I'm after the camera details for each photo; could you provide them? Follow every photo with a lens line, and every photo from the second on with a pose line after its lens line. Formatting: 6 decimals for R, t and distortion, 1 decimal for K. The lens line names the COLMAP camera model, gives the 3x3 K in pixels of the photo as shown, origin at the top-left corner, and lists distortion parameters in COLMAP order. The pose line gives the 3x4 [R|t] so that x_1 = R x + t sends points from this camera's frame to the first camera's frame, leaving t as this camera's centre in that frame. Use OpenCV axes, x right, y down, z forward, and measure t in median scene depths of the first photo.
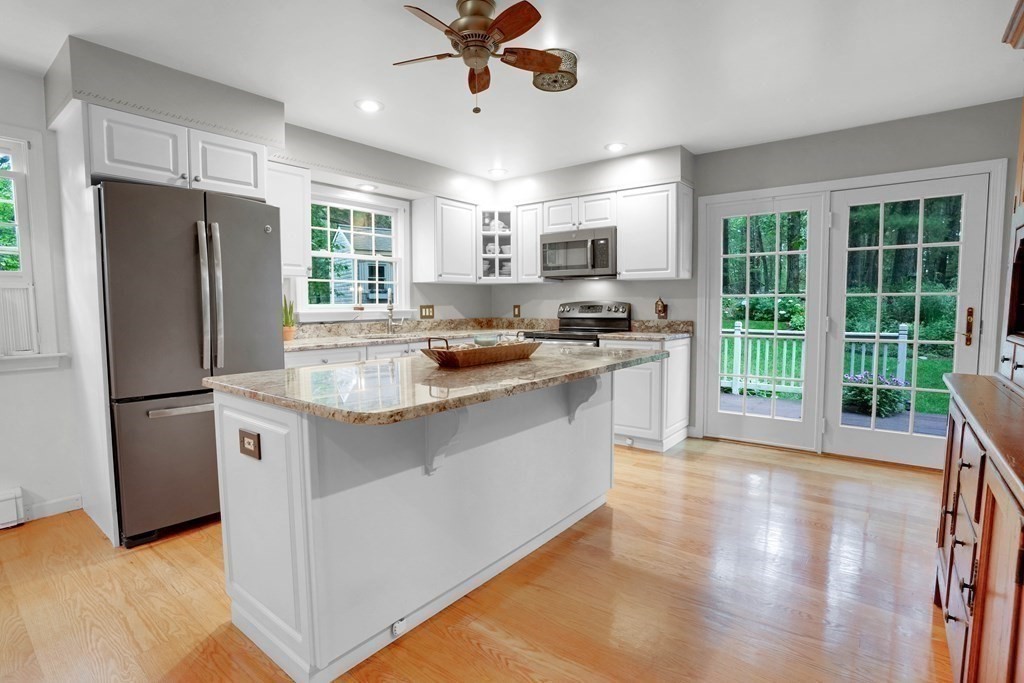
lens RADIAL K [[507.0, 0, 512.0], [0, 507.0, 341.5], [0, 0, 1]] dist [-0.117746, 0.053117]
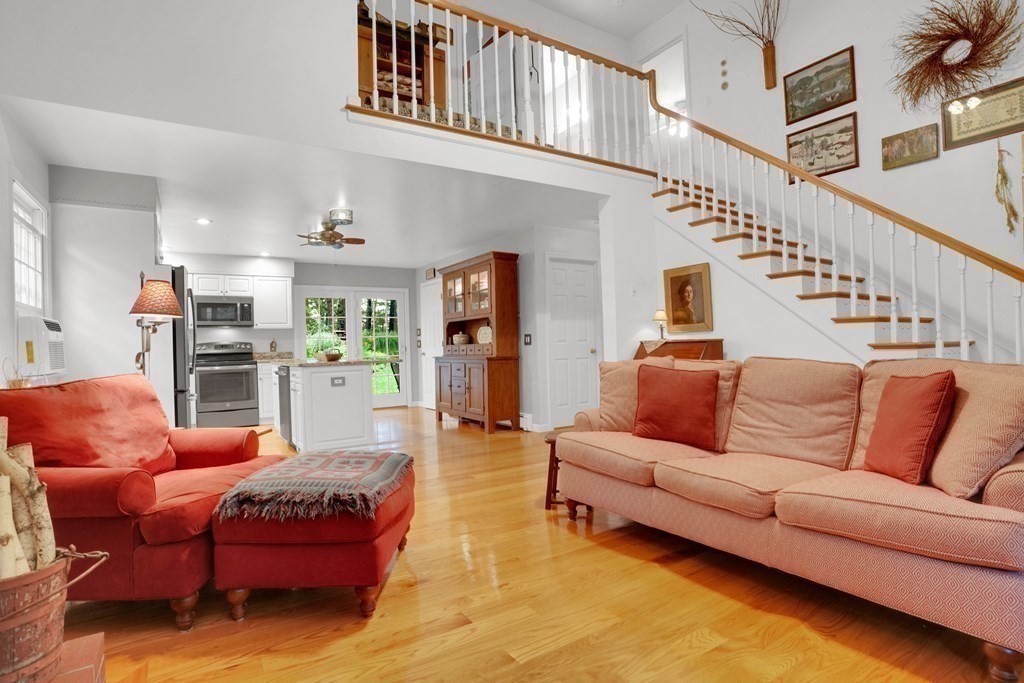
lens RADIAL K [[507.0, 0, 512.0], [0, 507.0, 341.5], [0, 0, 1]] dist [-0.117746, 0.053117]
pose [[0.316567, 0.002919, 0.948566, -1.076147], [0.086123, 0.995777, -0.031806, 0.046042], [-0.944652, 0.091763, 0.314979, -0.320547]]
